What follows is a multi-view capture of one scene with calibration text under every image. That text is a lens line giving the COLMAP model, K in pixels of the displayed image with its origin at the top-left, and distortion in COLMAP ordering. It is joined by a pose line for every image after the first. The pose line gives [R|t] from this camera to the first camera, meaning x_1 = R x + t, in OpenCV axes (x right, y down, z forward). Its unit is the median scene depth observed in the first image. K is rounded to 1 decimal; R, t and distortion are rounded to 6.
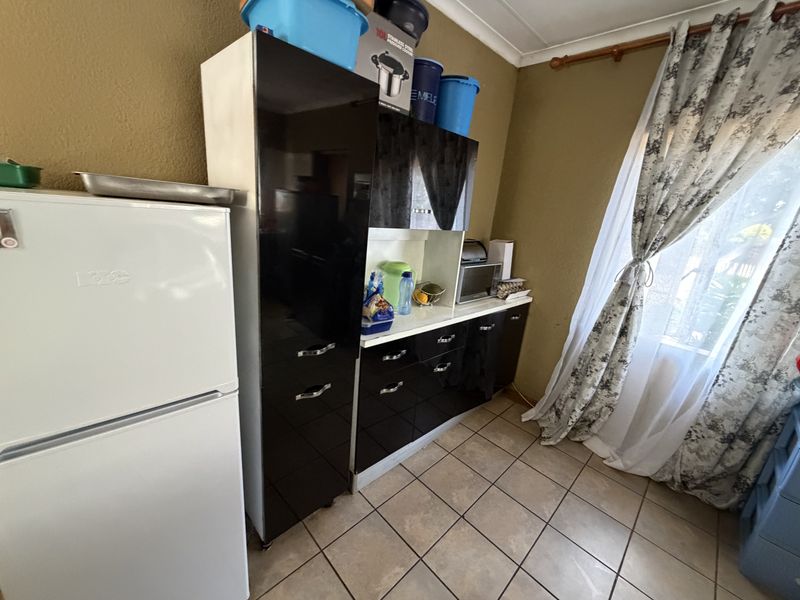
lens RADIAL K [[317.3, 0, 398.2], [0, 317.3, 302.4], [0, 0, 1]] dist [0.000162, -0.000710]
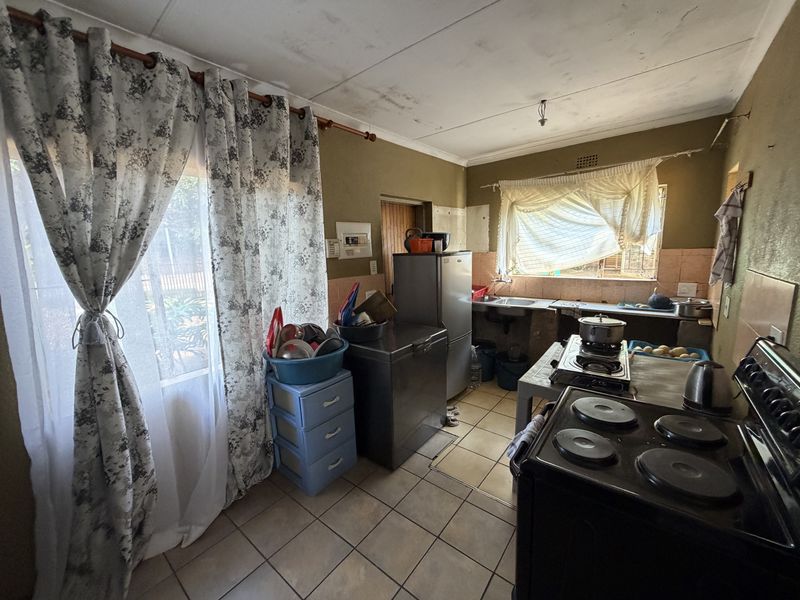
lens RADIAL K [[317.3, 0, 399.7], [0, 317.3, 301.7], [0, 0, 1]] dist [0.000162, -0.000710]
pose [[-0.132183, -0.245718, 0.960287, -0.064383], [0.310253, 0.909853, 0.275519, -0.151627], [-0.941420, 0.334351, -0.044032, 0.378113]]
